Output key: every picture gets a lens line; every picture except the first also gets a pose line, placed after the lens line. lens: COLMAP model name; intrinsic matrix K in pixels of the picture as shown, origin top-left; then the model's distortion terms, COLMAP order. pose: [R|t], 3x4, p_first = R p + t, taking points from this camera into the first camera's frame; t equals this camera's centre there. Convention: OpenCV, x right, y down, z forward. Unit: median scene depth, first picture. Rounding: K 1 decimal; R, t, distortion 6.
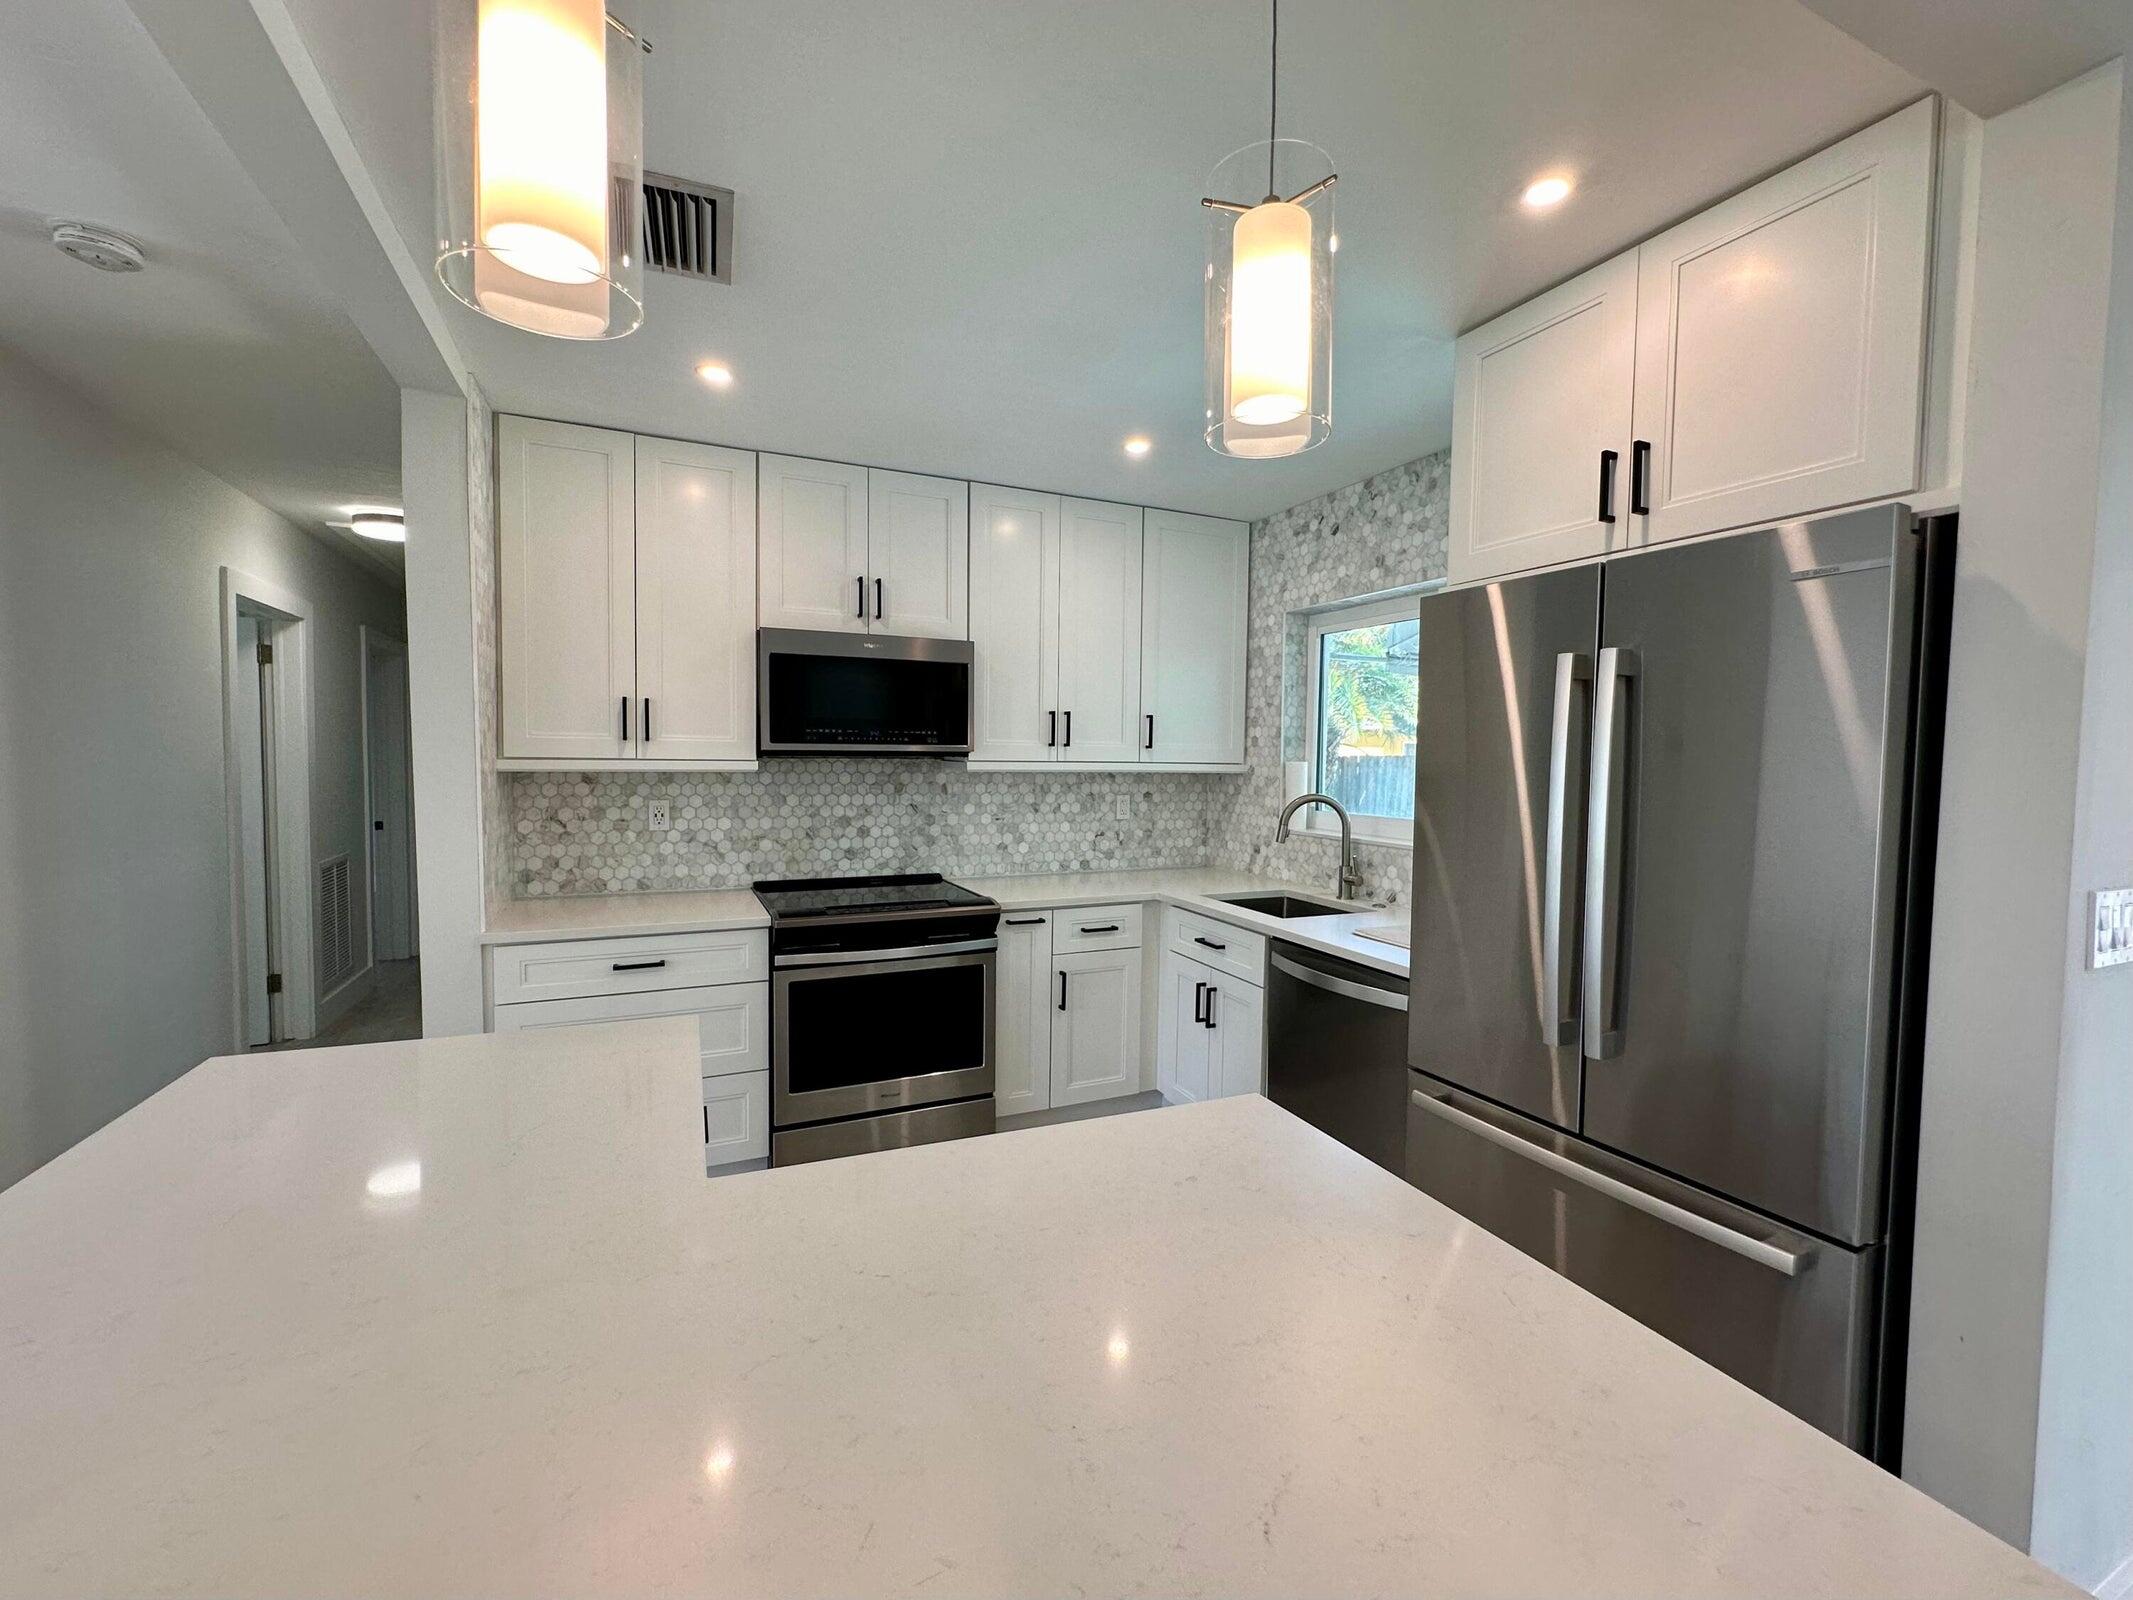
lens RADIAL K [[906.6, 0, 1066.5], [0, 906.6, 800.0], [0, 0, 1]] dist [-0.003852, -0.000039]
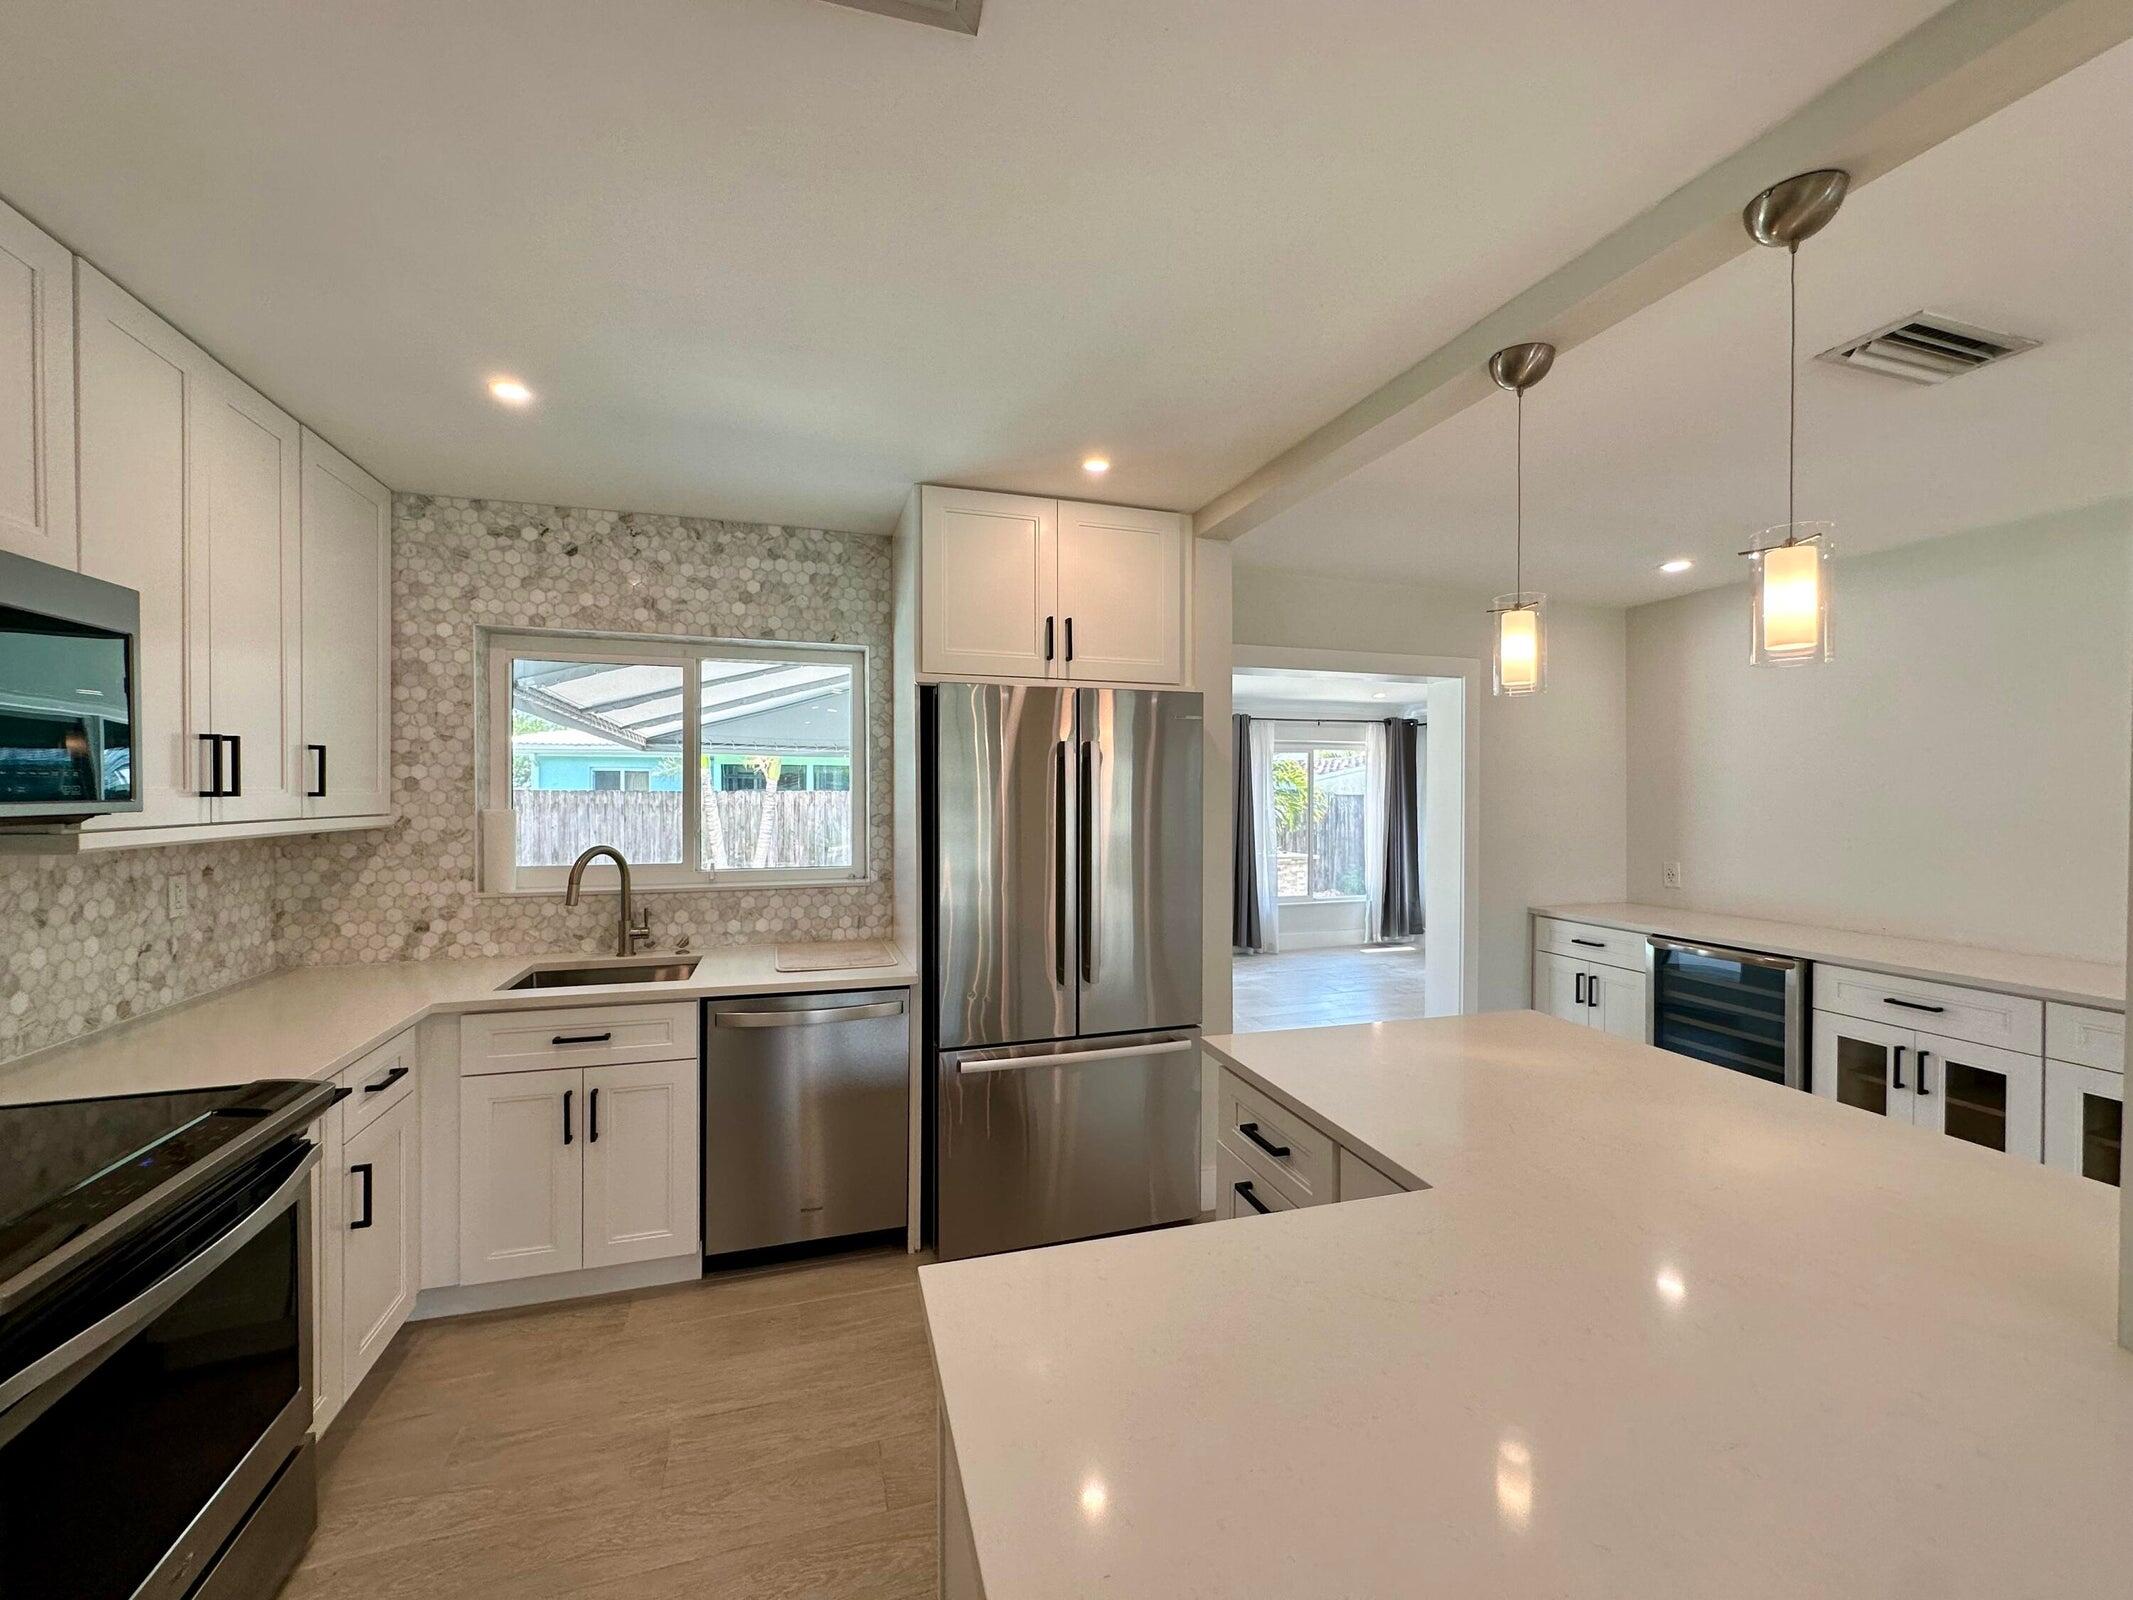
lens RADIAL K [[851.0, 0, 1066.5], [0, 851.0, 800.0], [0, 0, 1]] dist [-0.002207, -0.000114]
pose [[0.120675, -0.021647, 0.992456, -0.458807], [0.048620, 0.998691, 0.015871, -0.038978], [-0.991501, 0.046338, 0.121569, 0.401635]]
